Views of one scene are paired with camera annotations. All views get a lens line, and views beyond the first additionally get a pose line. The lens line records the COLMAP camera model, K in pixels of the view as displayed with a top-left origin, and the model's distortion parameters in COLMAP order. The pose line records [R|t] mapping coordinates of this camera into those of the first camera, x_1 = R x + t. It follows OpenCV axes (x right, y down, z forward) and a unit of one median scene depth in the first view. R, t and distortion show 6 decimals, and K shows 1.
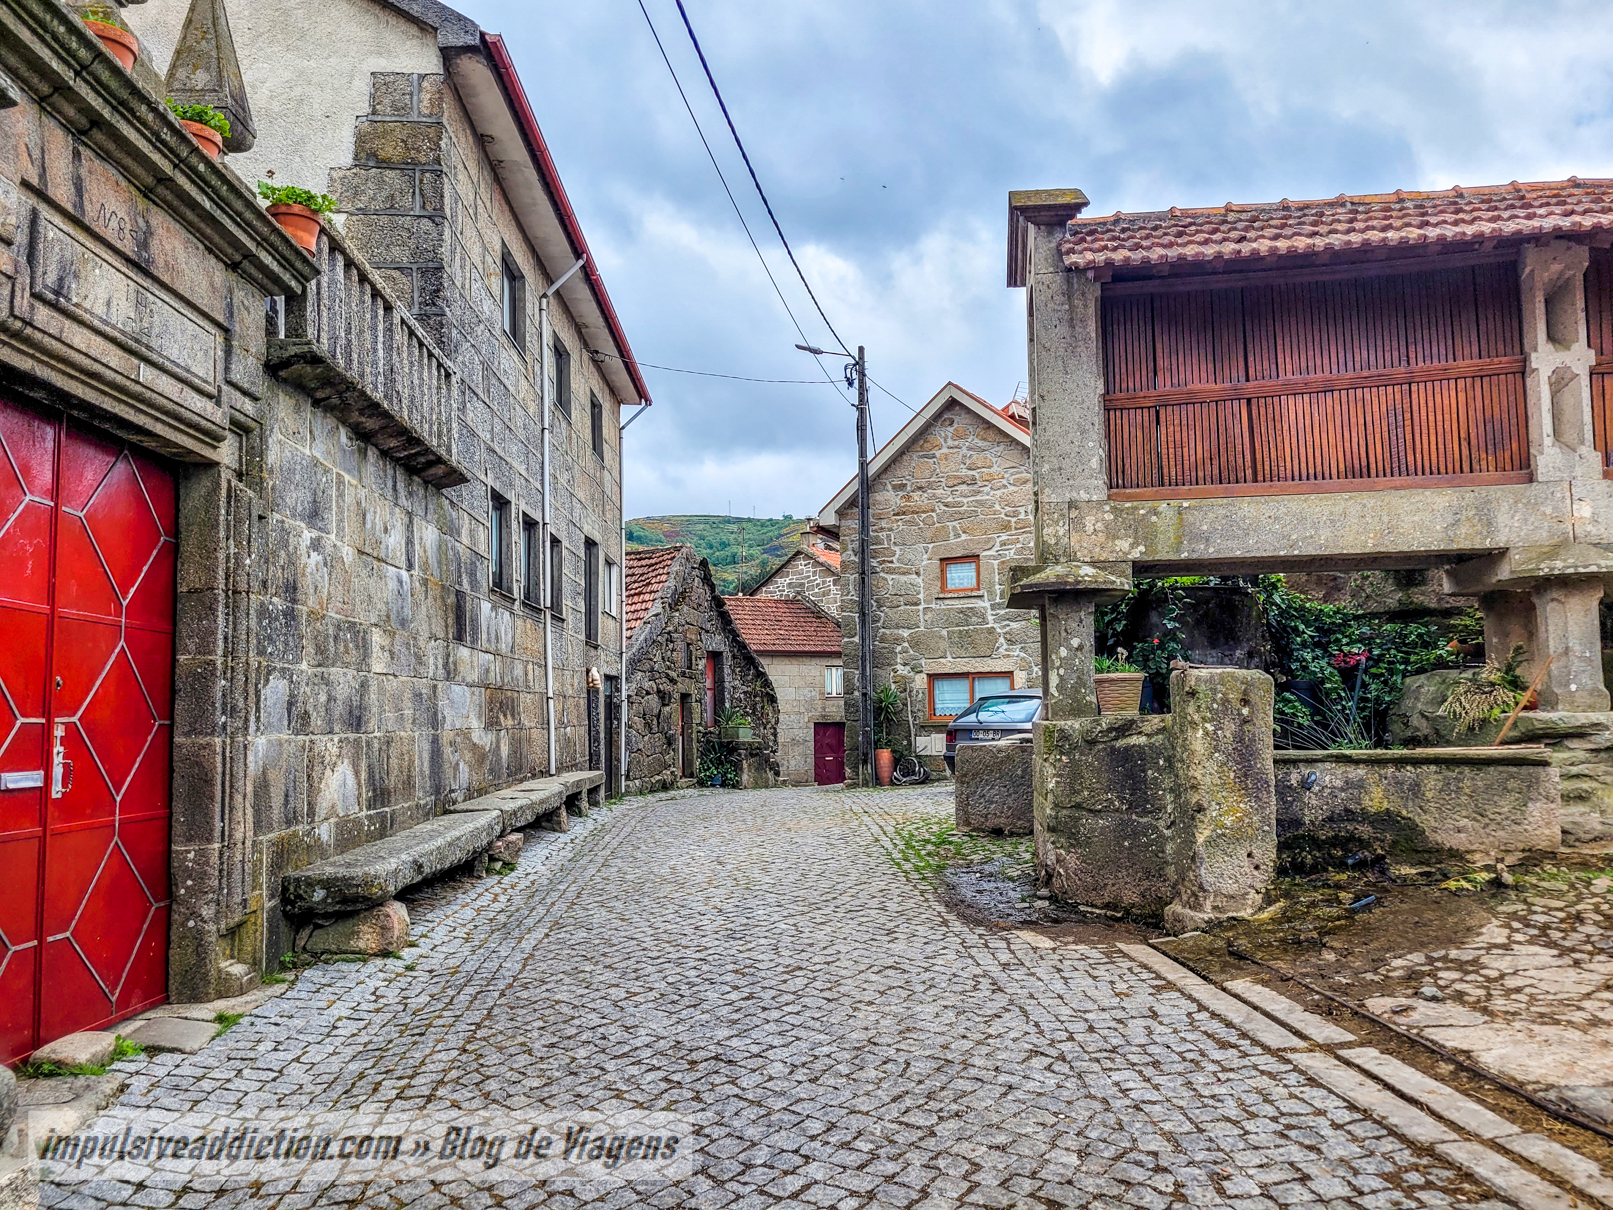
lens RADIAL K [[1212.5, 0, 806.5], [0, 1212.5, 605.0], [0, 0, 1]] dist [0.052521, -0.000228]
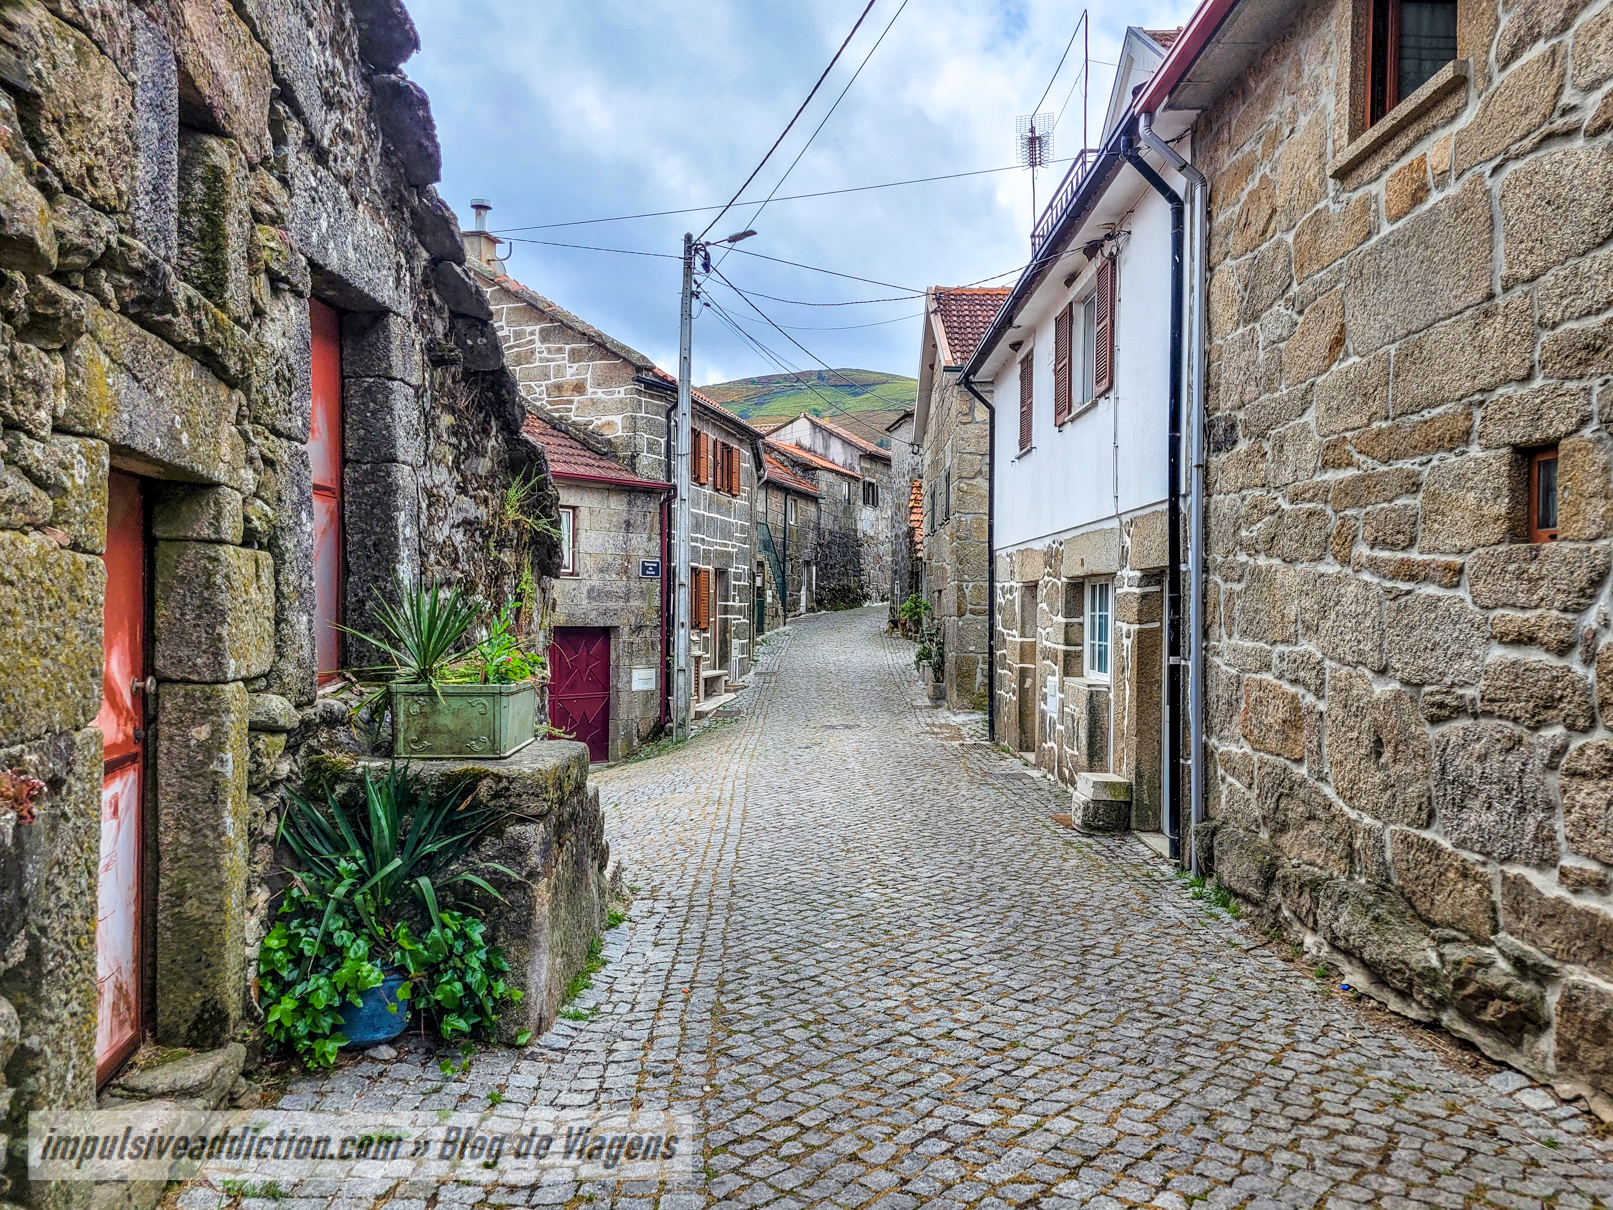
lens RADIAL K [[1212.5, 0, 806.5], [0, 1212.5, 605.0], [0, 0, 1]] dist [0.052521, -0.000228]
pose [[0.935210, 0.023406, 0.353318, -0.075700], [-0.055504, 0.995168, 0.080989, 0.067902], [-0.349715, -0.095352, 0.931991, 0.788861]]
